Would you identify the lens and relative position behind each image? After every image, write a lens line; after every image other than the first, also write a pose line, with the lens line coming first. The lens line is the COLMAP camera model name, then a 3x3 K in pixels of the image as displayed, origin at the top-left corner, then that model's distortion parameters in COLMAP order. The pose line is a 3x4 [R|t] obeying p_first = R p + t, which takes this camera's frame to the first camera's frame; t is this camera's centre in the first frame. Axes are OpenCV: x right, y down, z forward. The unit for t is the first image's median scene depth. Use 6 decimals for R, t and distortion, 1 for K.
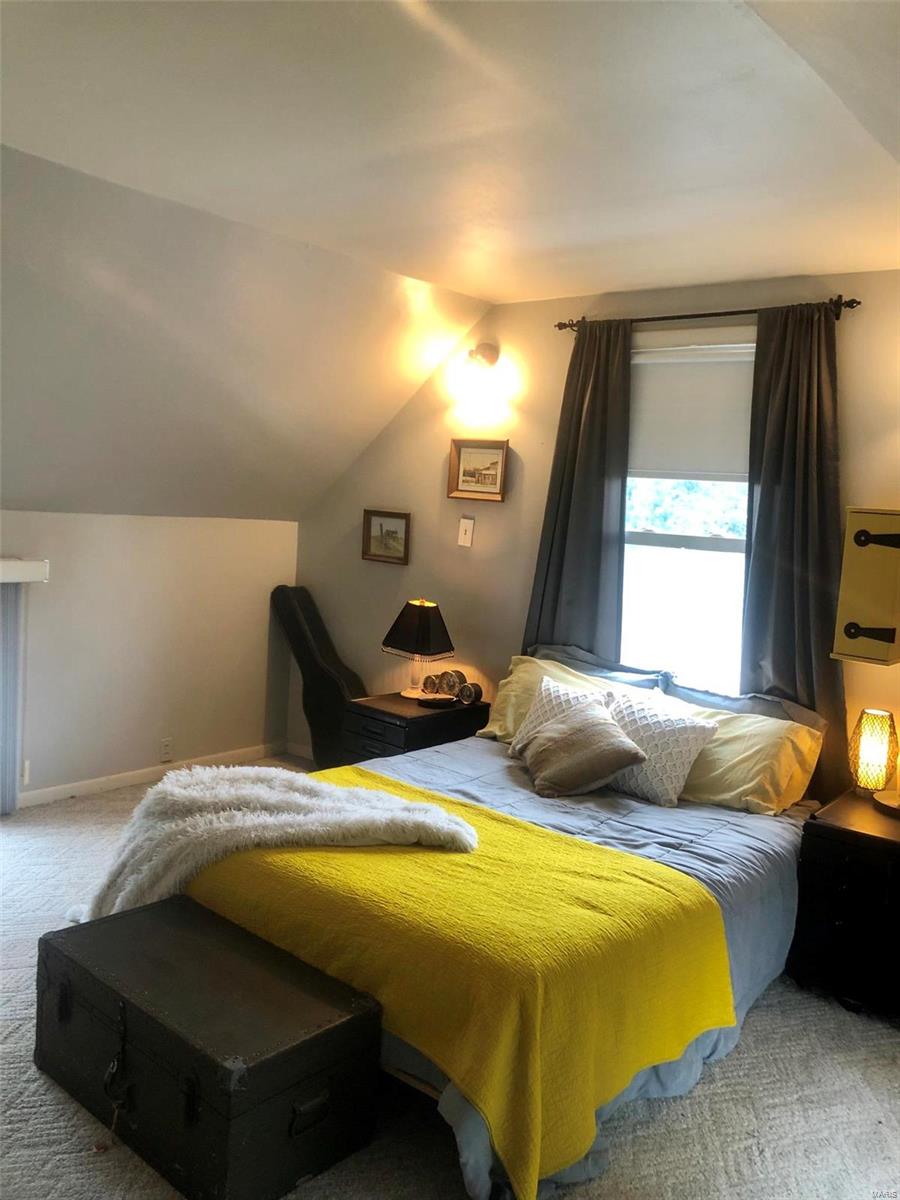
lens RADIAL K [[983.5, 0, 492.5], [0, 983.5, 635.3], [0, 0, 1]] dist [0.043391, -0.068990]
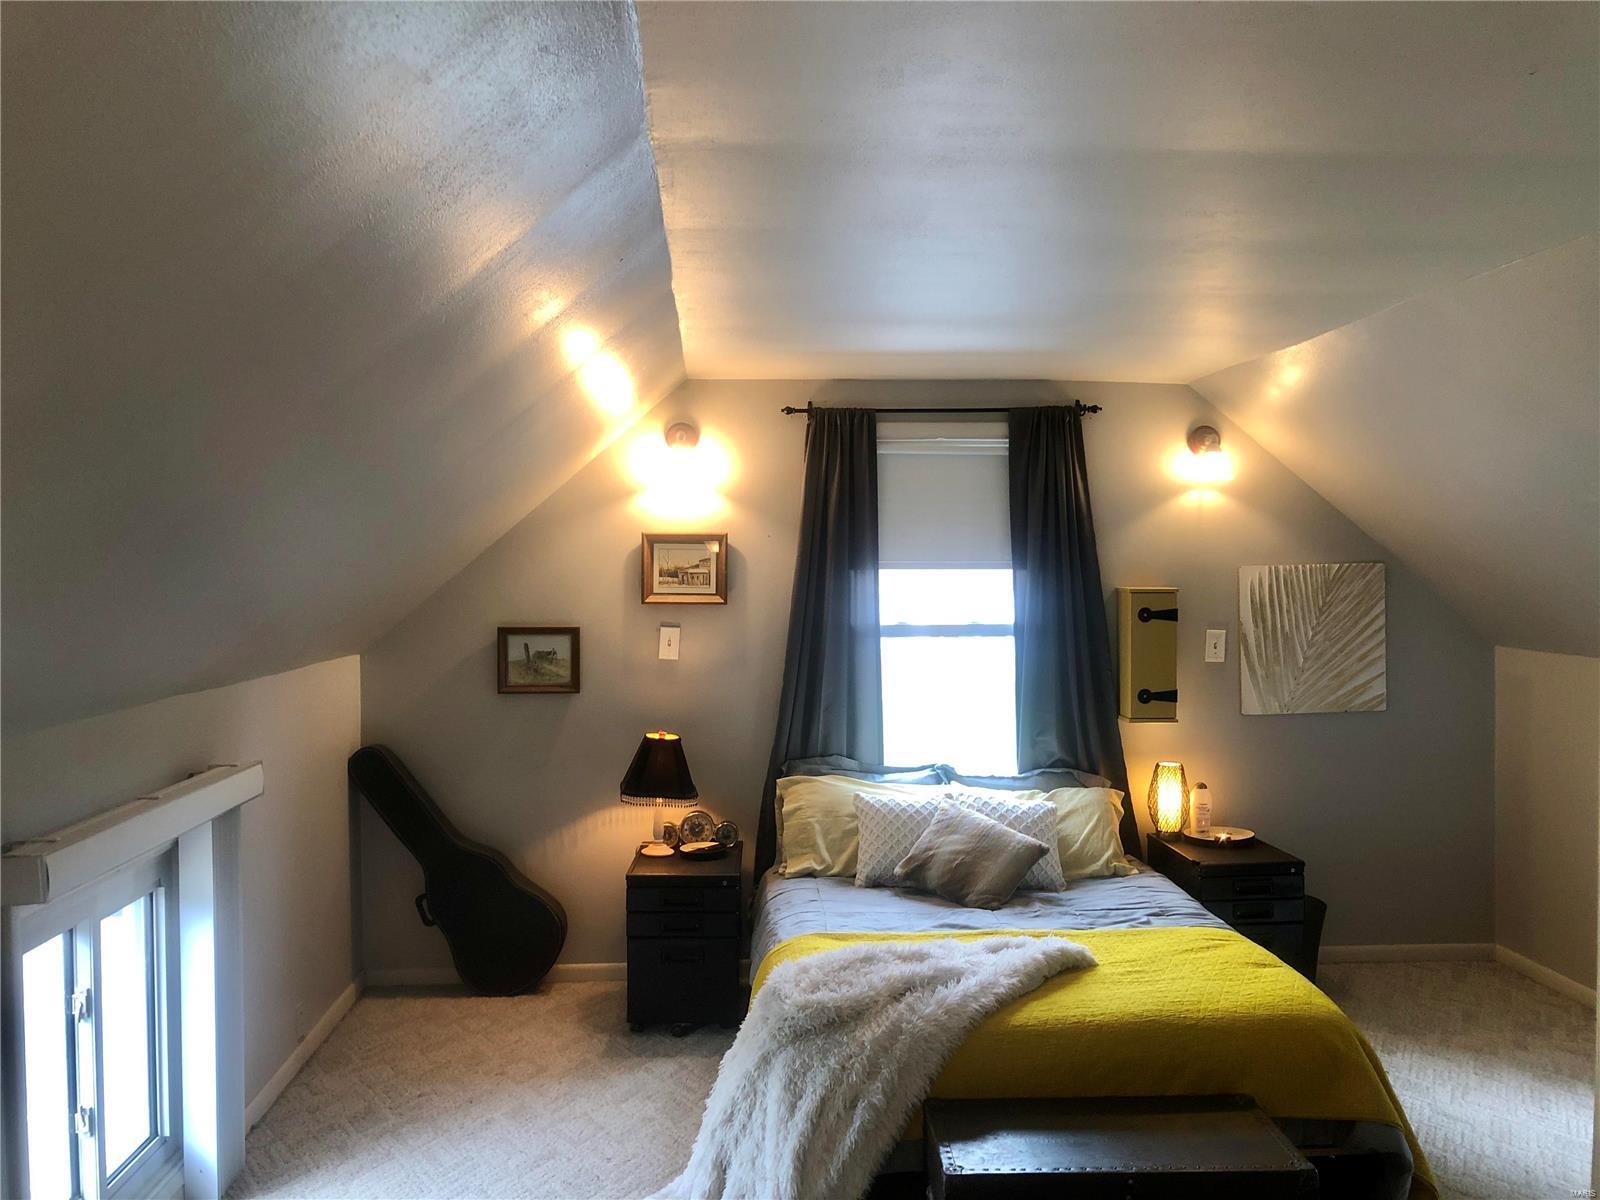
lens RADIAL K [[1311.3, 0, 848.5], [0, 1311.3, 613.8], [0, 0, 1]] dist [0.043391, -0.068990]
pose [[0.720895, -0.094913, 0.686514, -0.742785], [0.140590, 0.990009, -0.010759, -0.106192], [-0.678634, 0.104274, 0.727037, 0.102123]]
